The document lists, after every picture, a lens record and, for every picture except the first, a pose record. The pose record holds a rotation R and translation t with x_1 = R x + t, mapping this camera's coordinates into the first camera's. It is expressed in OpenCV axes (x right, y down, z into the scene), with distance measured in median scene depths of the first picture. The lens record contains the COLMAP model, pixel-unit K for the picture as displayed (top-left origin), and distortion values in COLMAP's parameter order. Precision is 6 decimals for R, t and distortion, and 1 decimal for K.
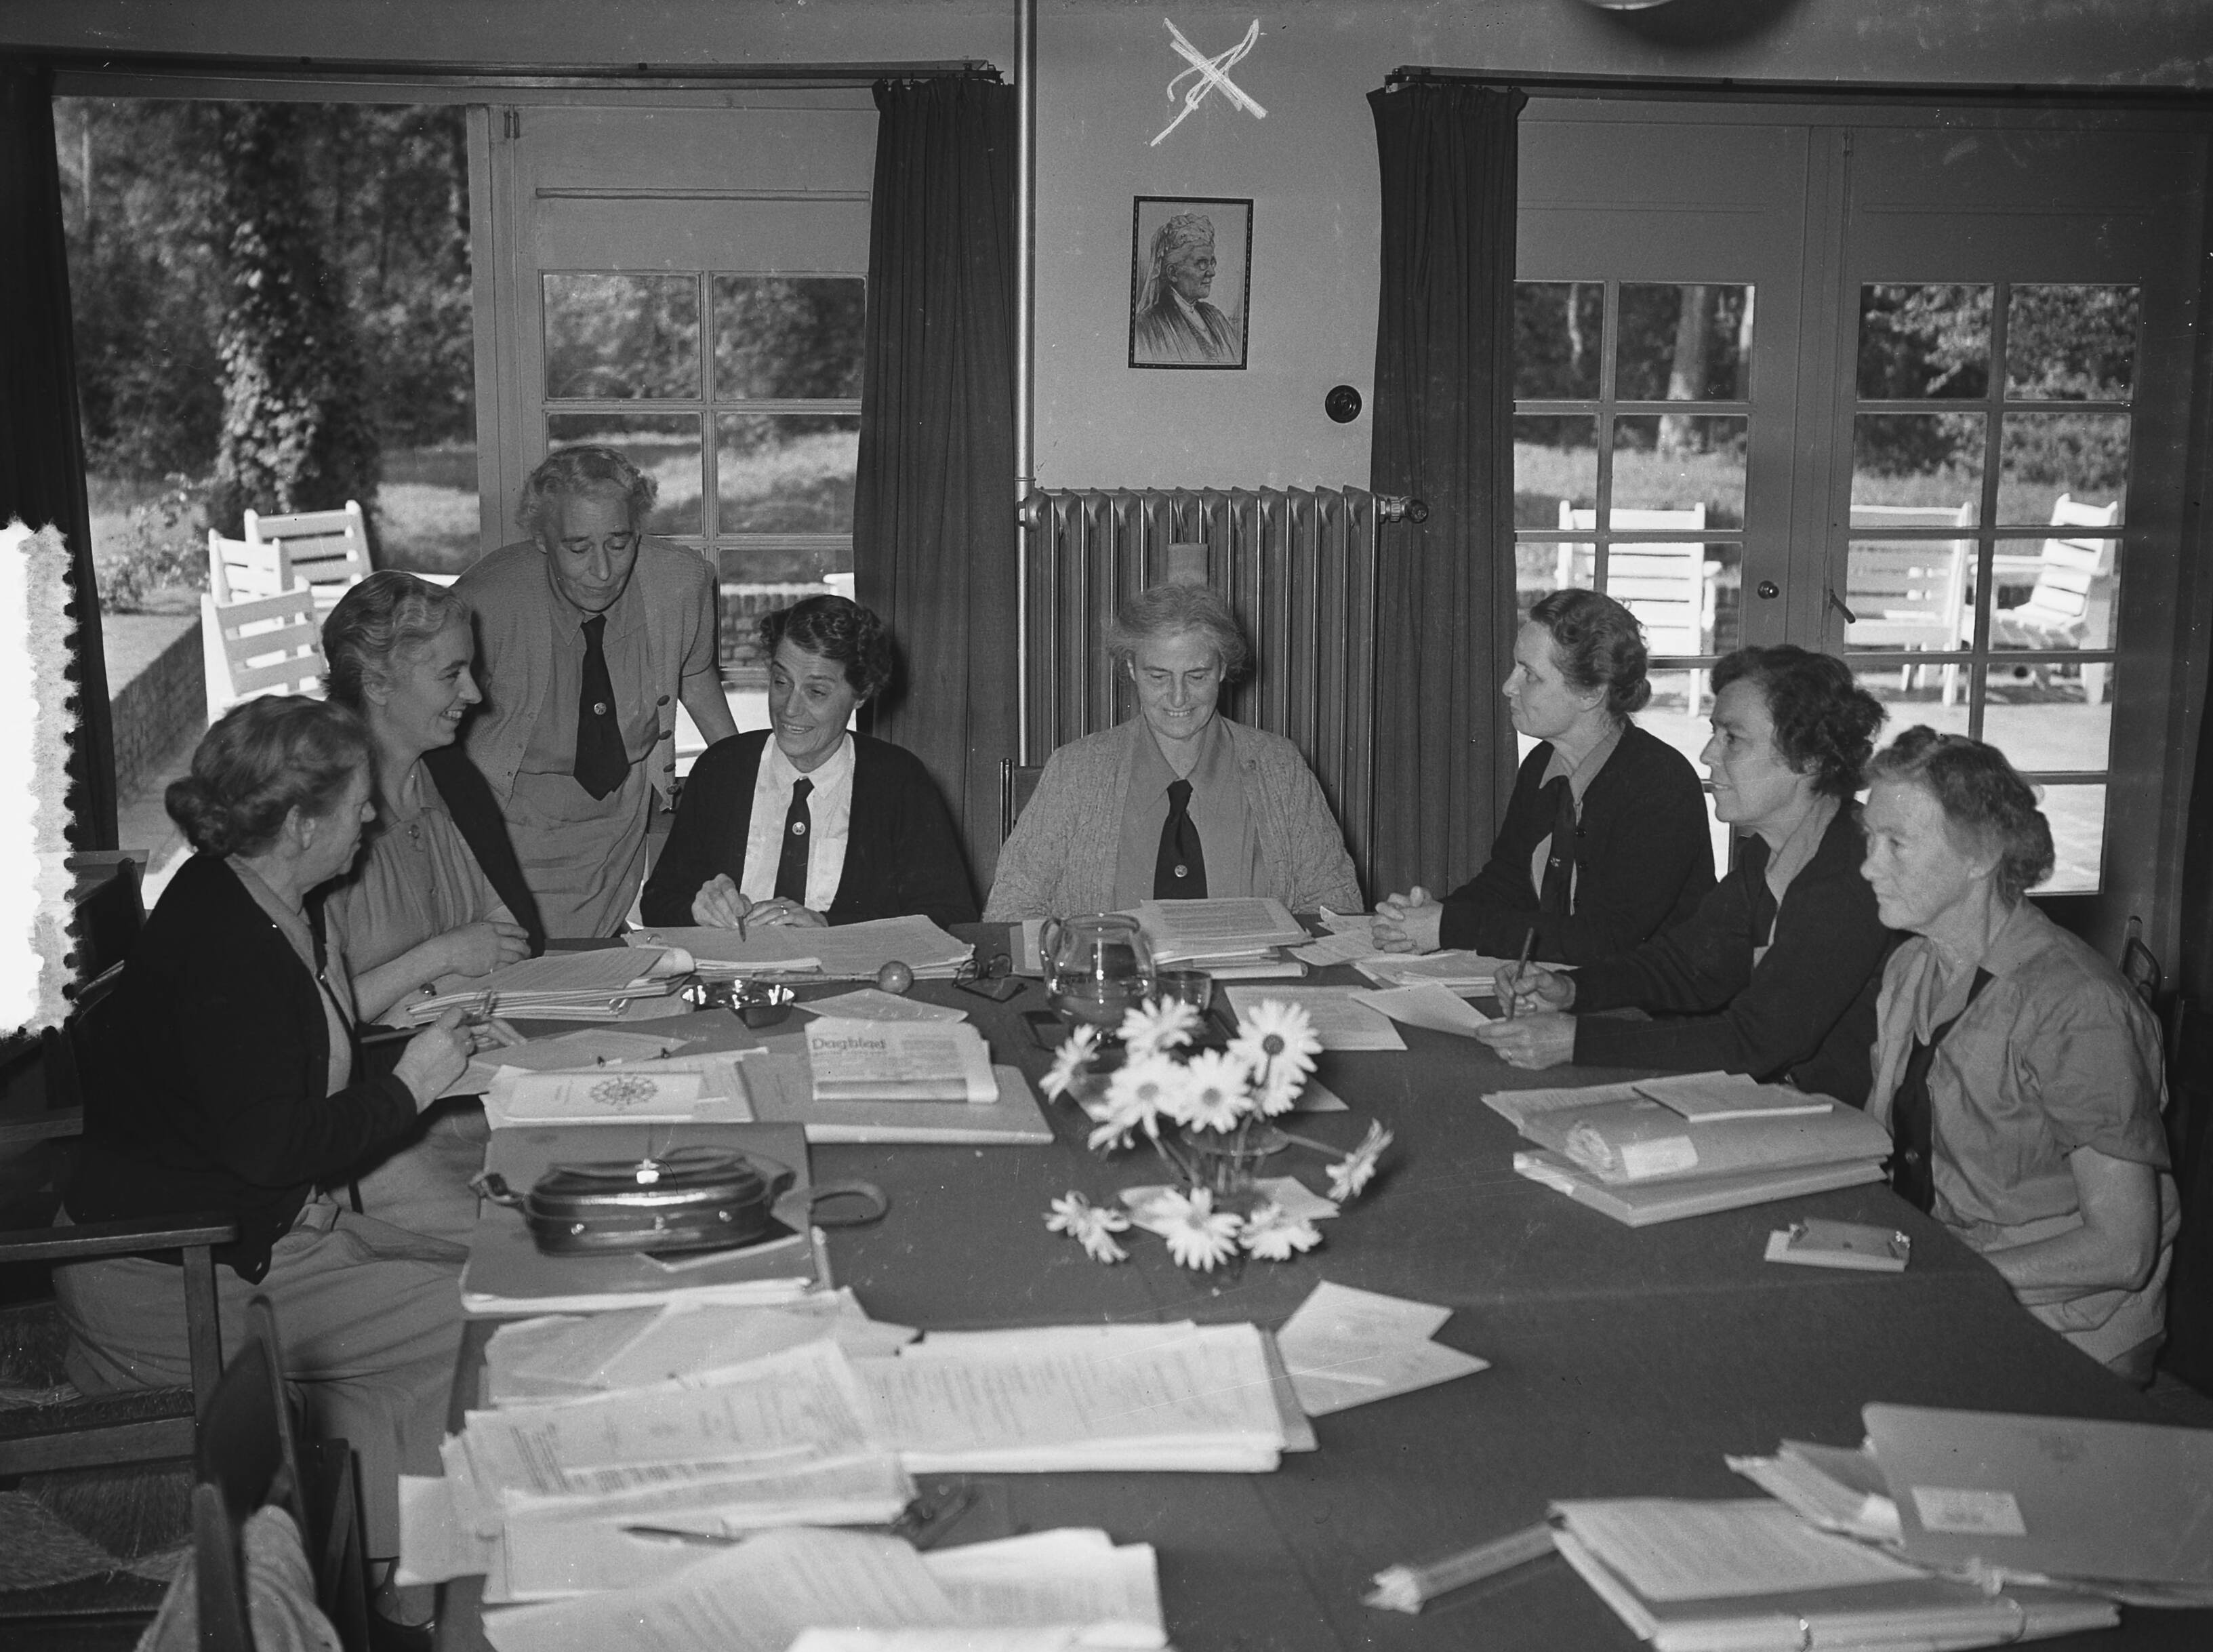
lens RADIAL K [[3160.5, 0, 1106.5], [0, 3160.5, 826.0], [0, 0, 1]] dist [-0.053356, 0.038336]
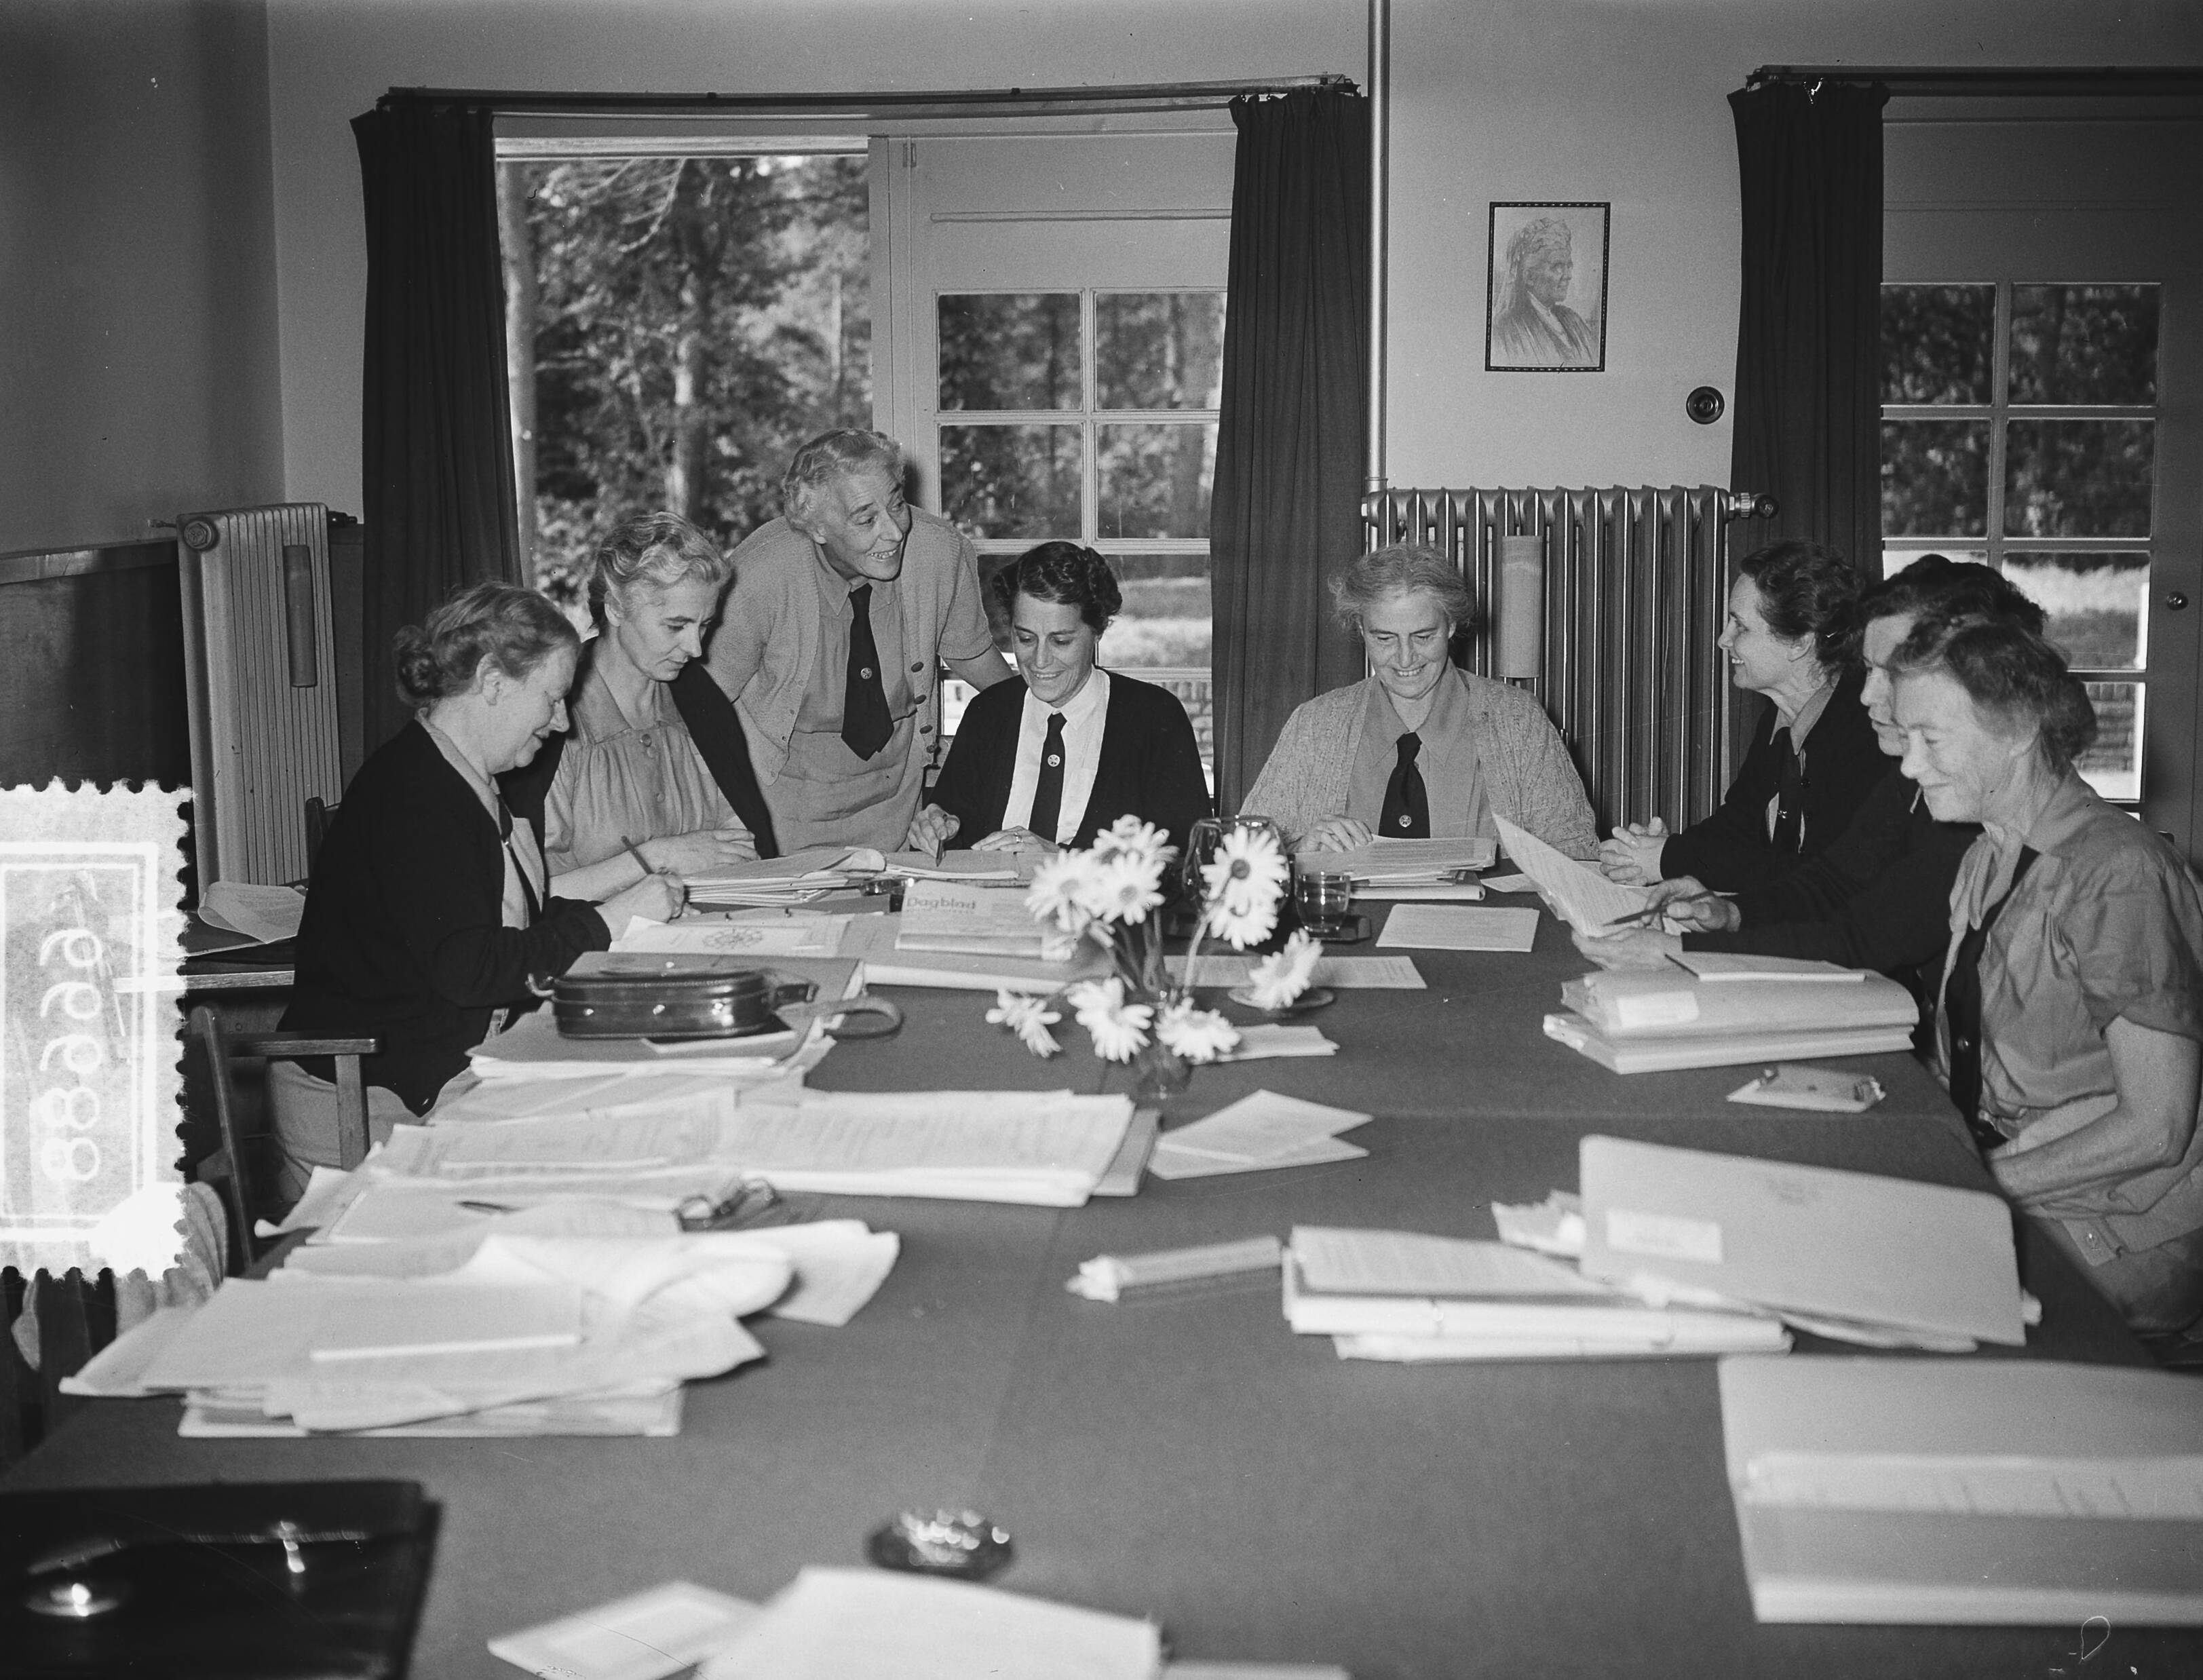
lens RADIAL K [[3215.1, 0, 1101.5], [0, 3215.1, 840.0], [0, 0, 1]] dist [-0.020205, -0.086544]
pose [[0.966014, 0.015663, -0.258013, 0.196240], [-0.030978, 0.997984, -0.055400, 0.083208], [0.256625, 0.061510, 0.964552, -0.024096]]
